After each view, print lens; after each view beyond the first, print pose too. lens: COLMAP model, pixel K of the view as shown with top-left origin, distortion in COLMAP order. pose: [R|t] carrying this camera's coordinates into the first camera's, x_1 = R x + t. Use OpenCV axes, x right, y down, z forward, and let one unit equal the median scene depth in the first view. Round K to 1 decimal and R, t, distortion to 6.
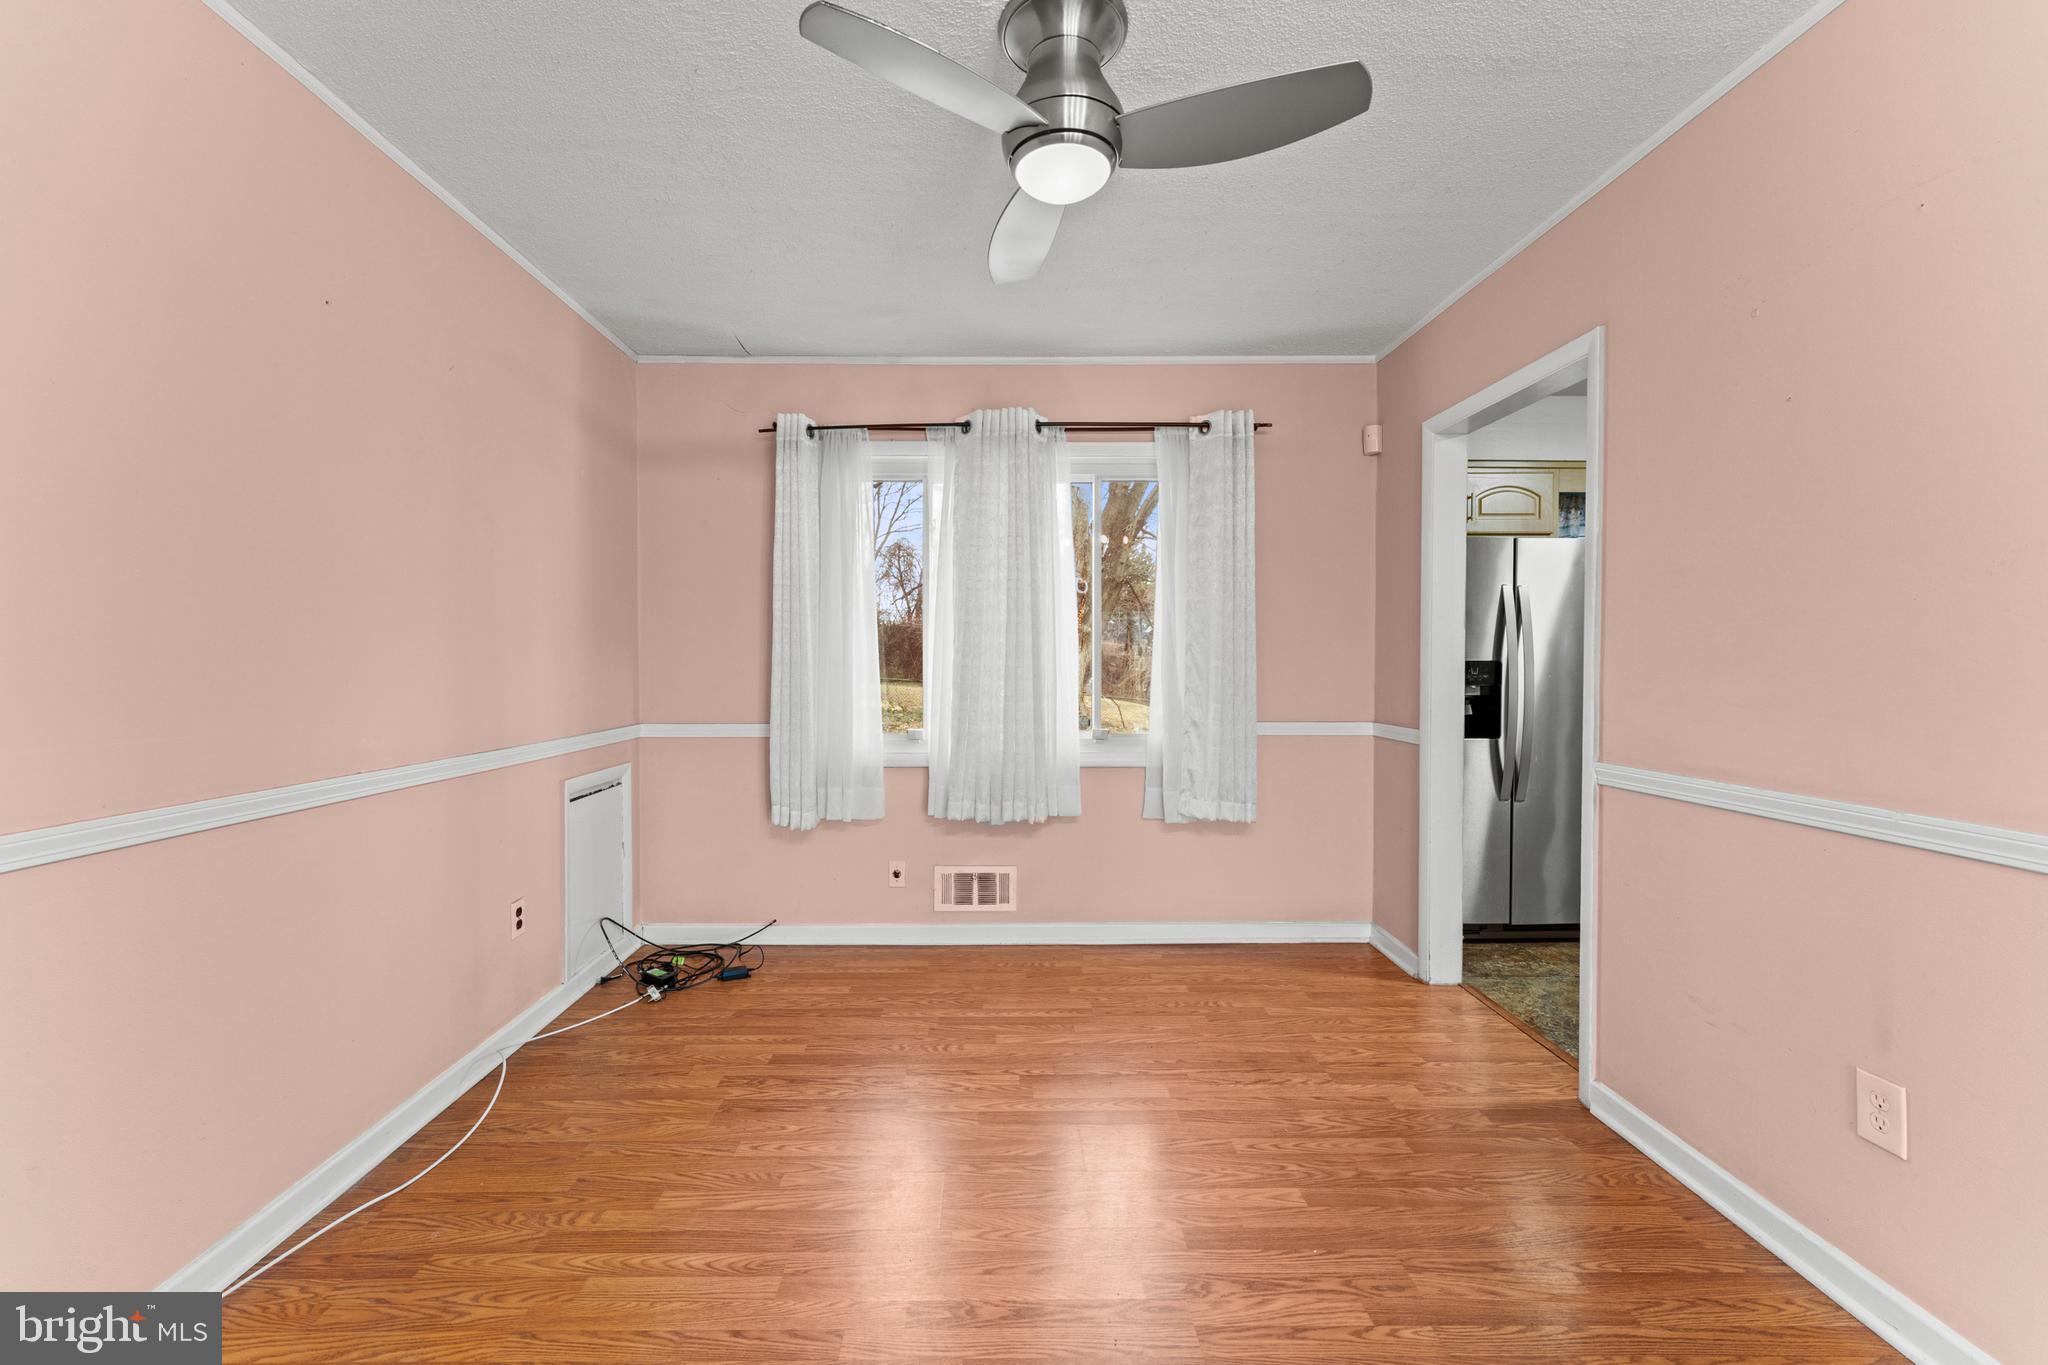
lens RADIAL K [[828.2, 0, 1021.9], [0, 828.2, 675.0], [0, 0, 1]] dist [0.000648, -0.000015]
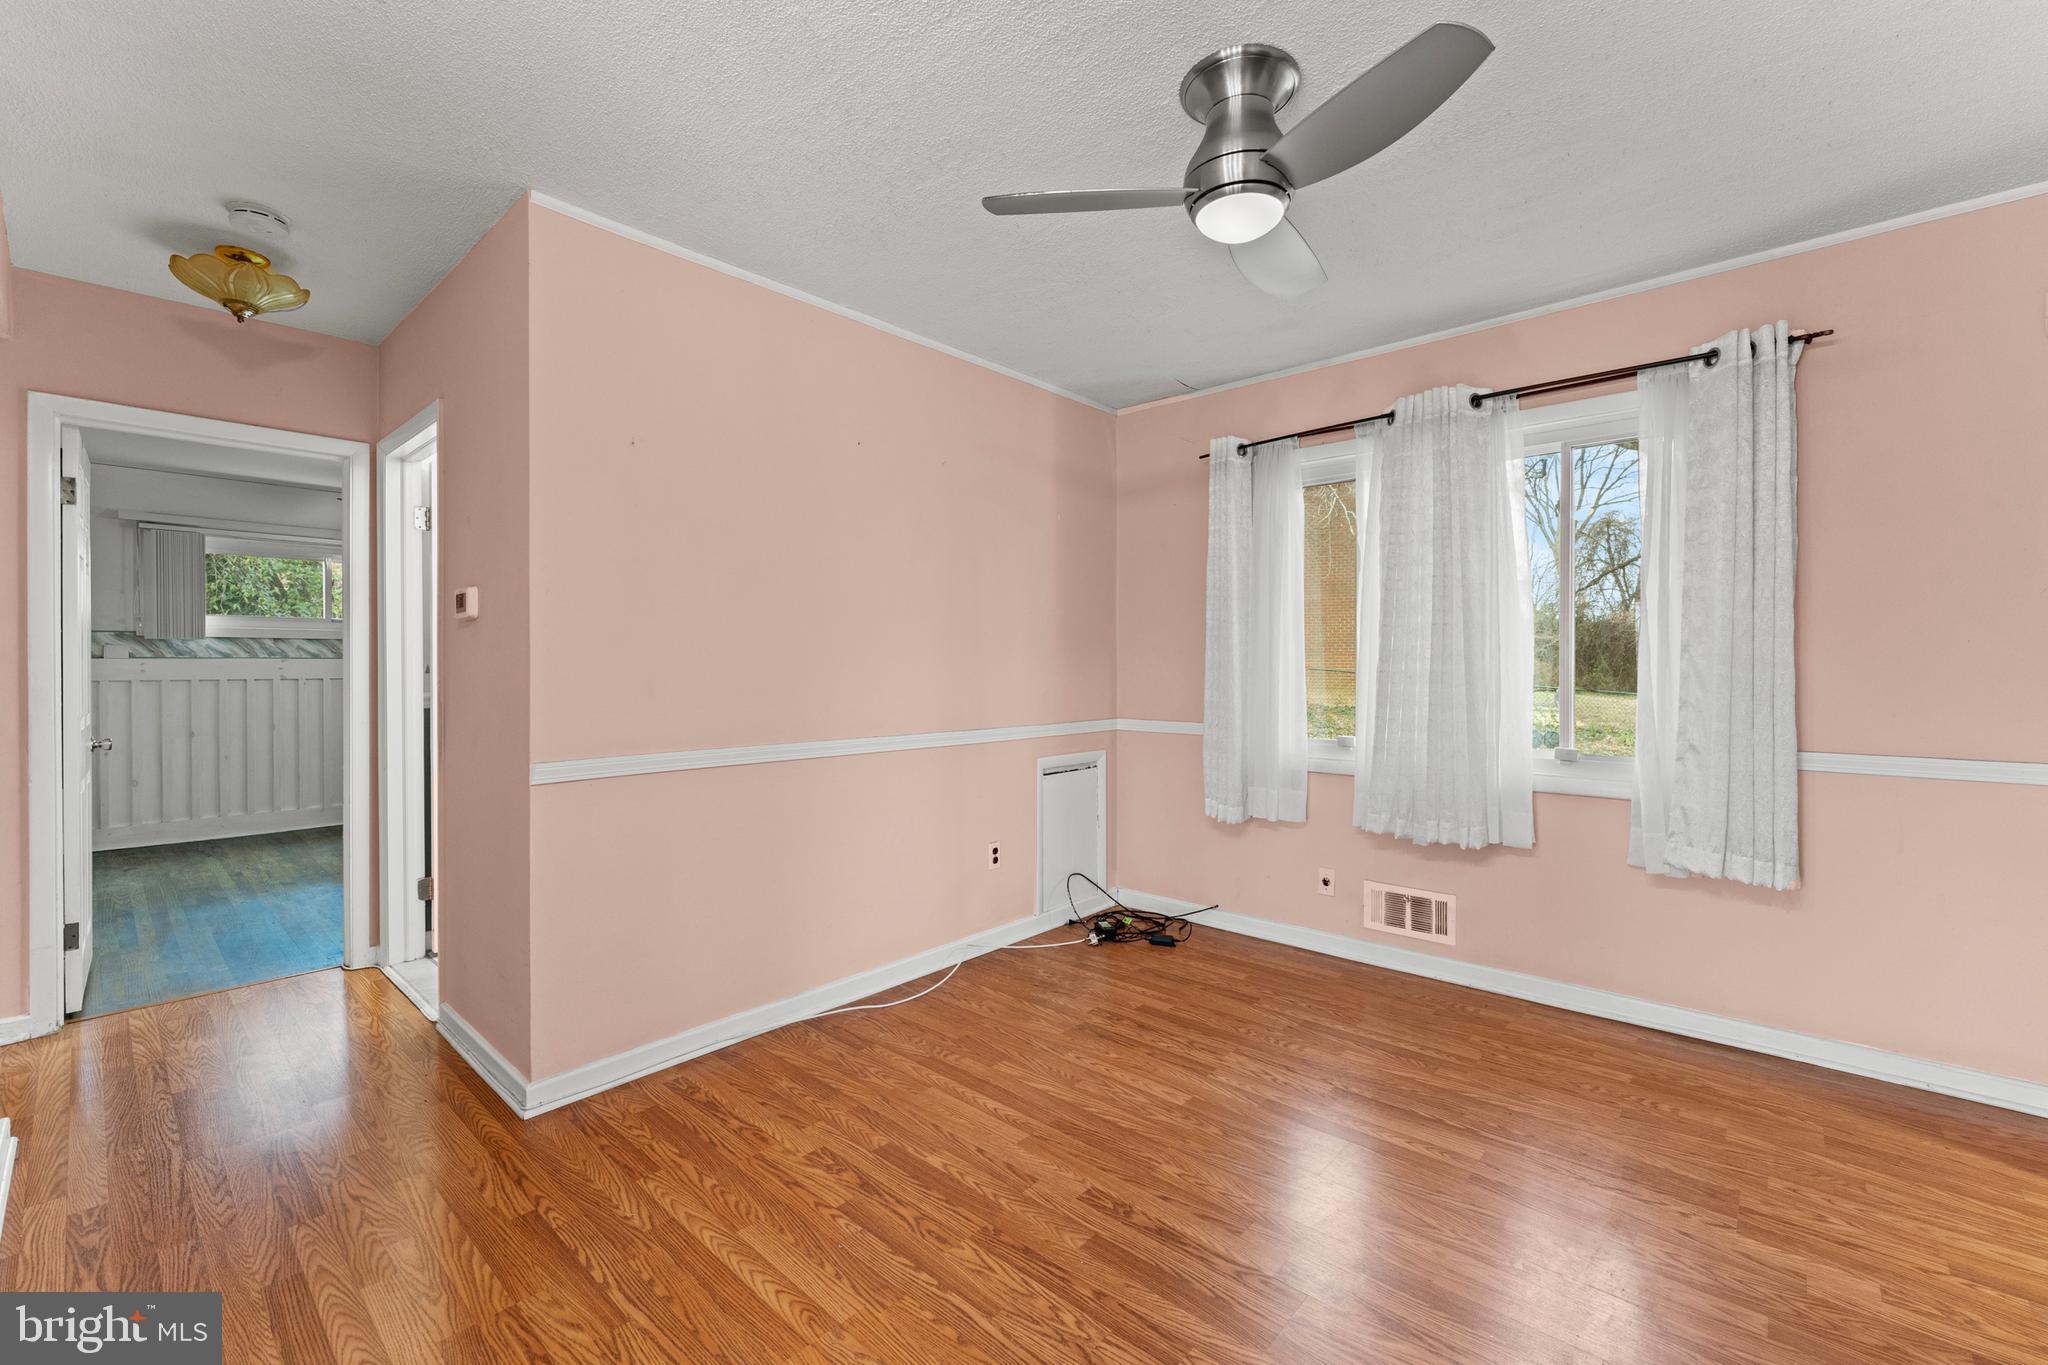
lens RADIAL K [[881.1, 0, 1023.0], [0, 881.1, 672.1], [0, 0, 1]] dist [0.000079, -0.000962]
pose [[0.729010, 0.006020, -0.684477, 0.321430], [-0.012507, 0.999912, -0.004526, 0.000140], [0.684389, 0.011860, 0.729021, -0.015937]]
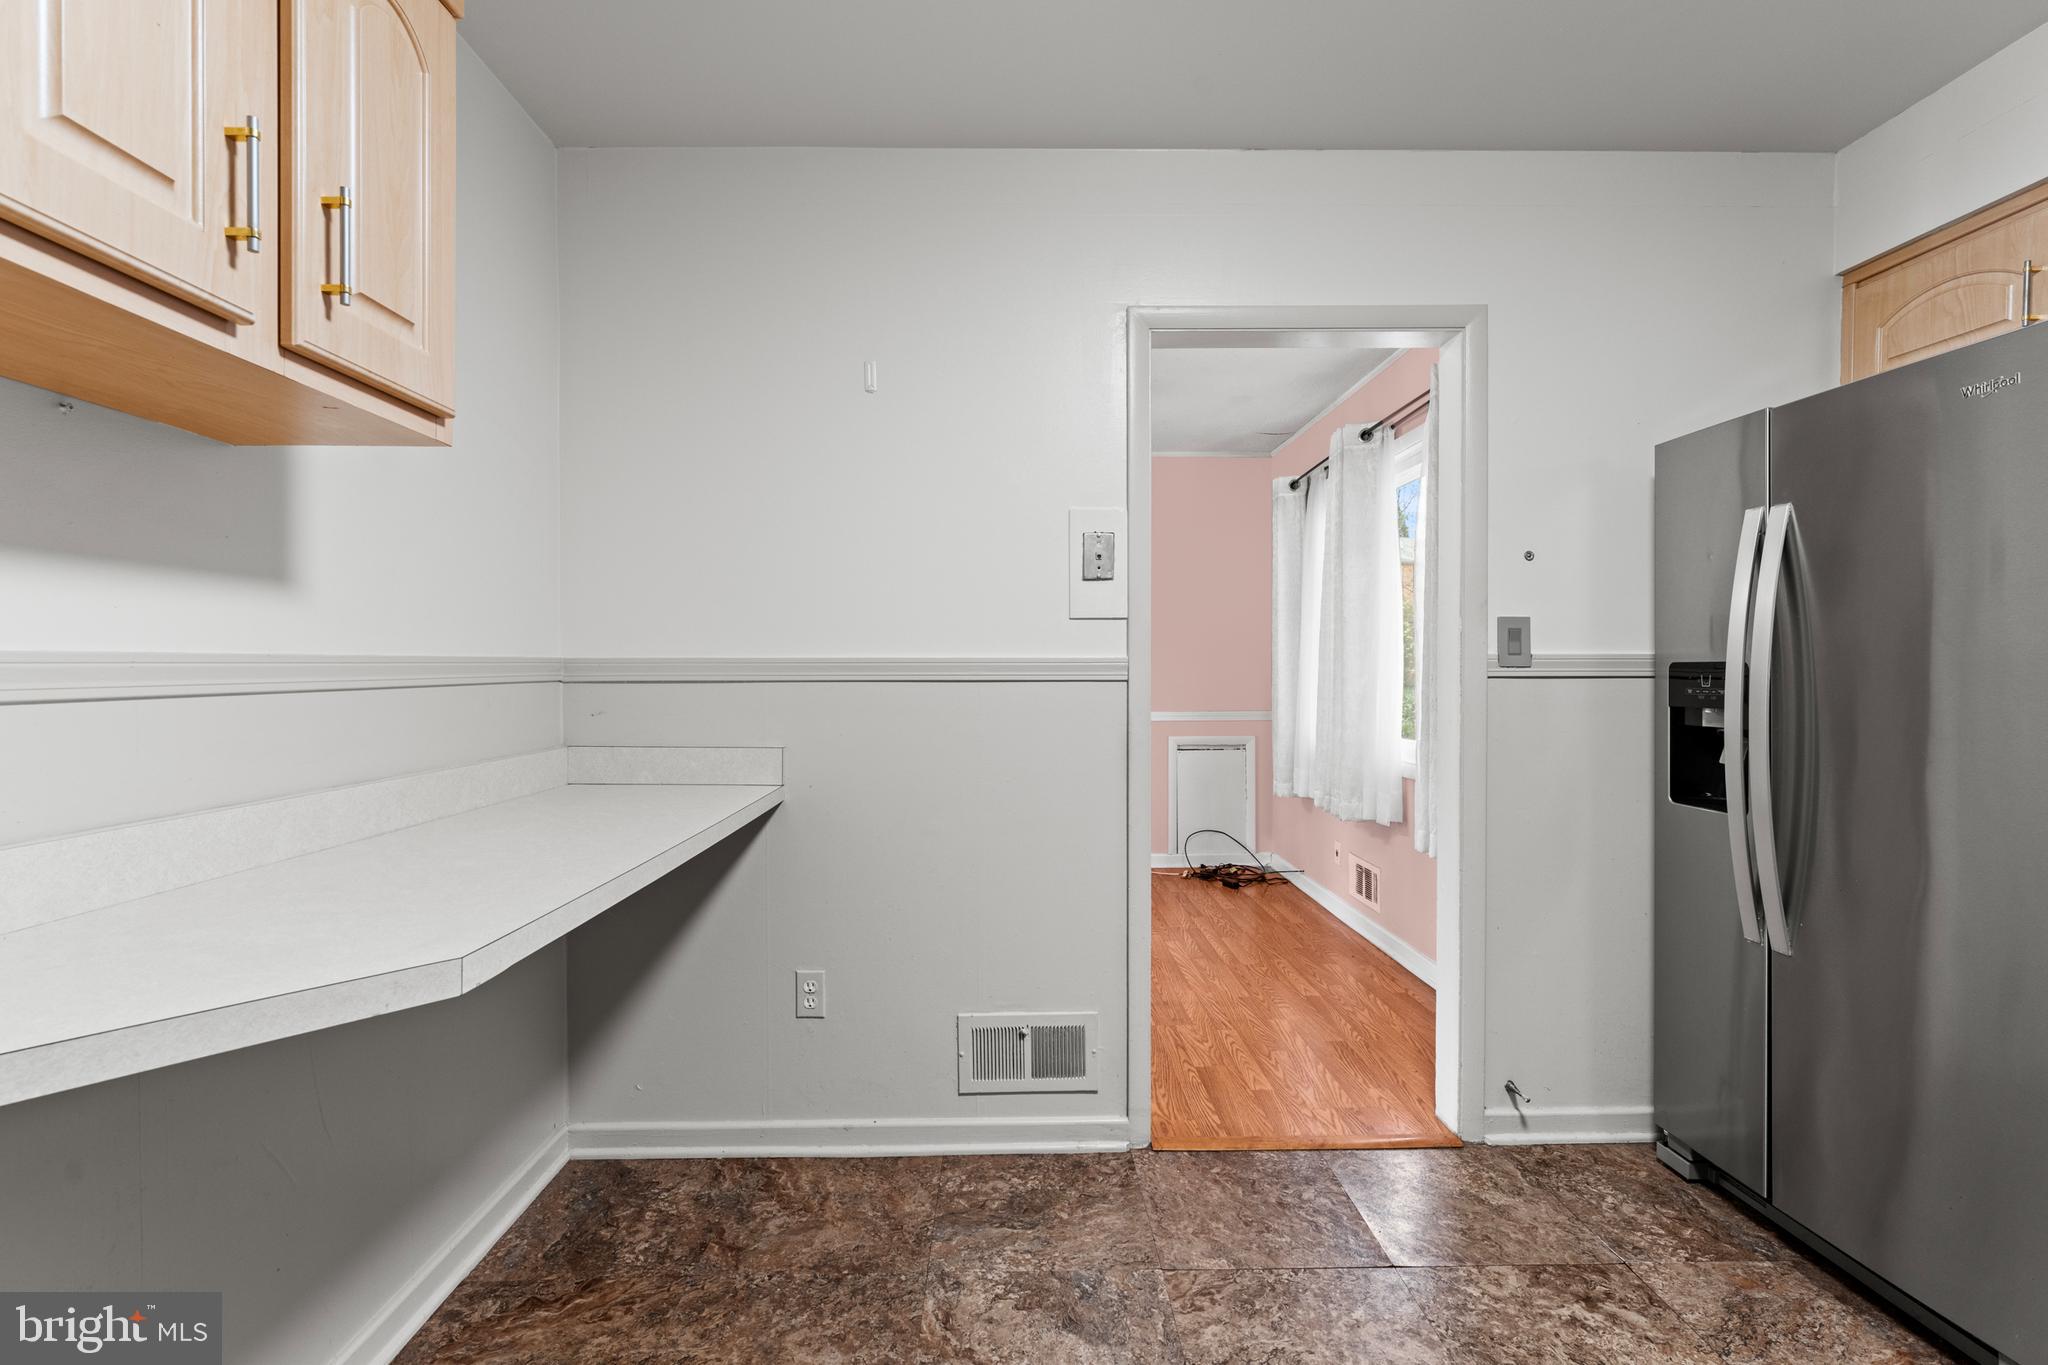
lens RADIAL K [[929.5, 0, 1003.5], [0, 929.5, 678.7], [0, 0, 1]] dist [-0.004685, 0.000227]
pose [[-0.013388, 0.007968, -0.999879, 1.201133], [-0.018481, 0.999795, 0.008215, -0.000780], [0.999740, 0.018589, -0.013238, 0.587317]]
